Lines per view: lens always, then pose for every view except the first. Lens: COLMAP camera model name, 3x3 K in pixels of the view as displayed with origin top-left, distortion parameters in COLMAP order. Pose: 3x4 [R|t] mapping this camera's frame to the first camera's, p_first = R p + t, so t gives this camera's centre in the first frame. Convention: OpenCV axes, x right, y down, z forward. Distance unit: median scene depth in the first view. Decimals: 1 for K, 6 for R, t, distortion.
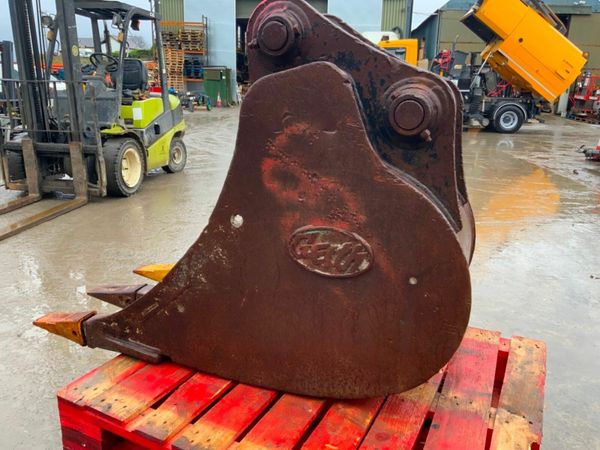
lens RADIAL K [[501.0, 0, 300.4], [0, 501.0, 224.5], [0, 0, 1]] dist [0.064576, -0.121927]
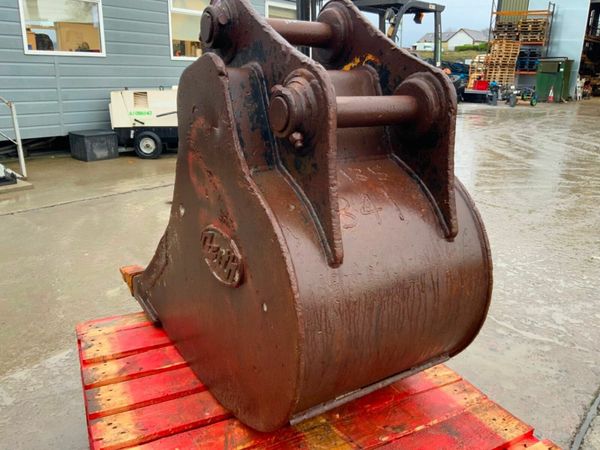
lens RADIAL K [[501.0, 0, 300.9], [0, 501.0, 225.2], [0, 0, 1]] dist [0.064576, -0.121927]
pose [[0.802231, 0.169619, -0.572412, 0.140065], [-0.161772, 0.984681, 0.065061, -0.017357], [0.574679, 0.040406, 0.817381, 0.062158]]
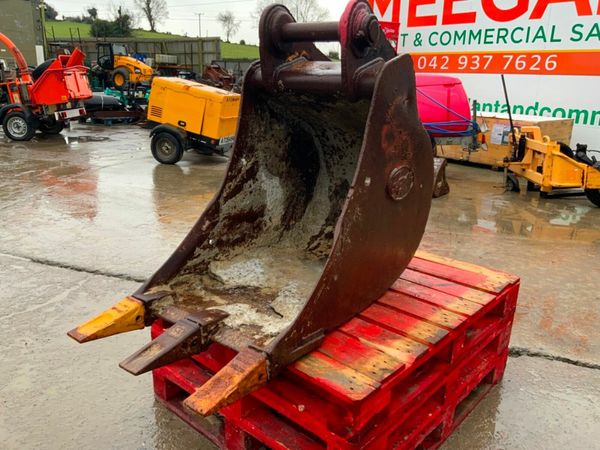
lens RADIAL K [[501.0, 0, 301.6], [0, 501.0, 225.5], [0, 0, 1]] dist [0.064576, -0.121927]
pose [[0.259276, -0.294927, 0.919670, -0.281727], [0.236149, 0.942689, 0.235733, -0.048829], [-0.936488, 0.156059, 0.314064, 0.164030]]
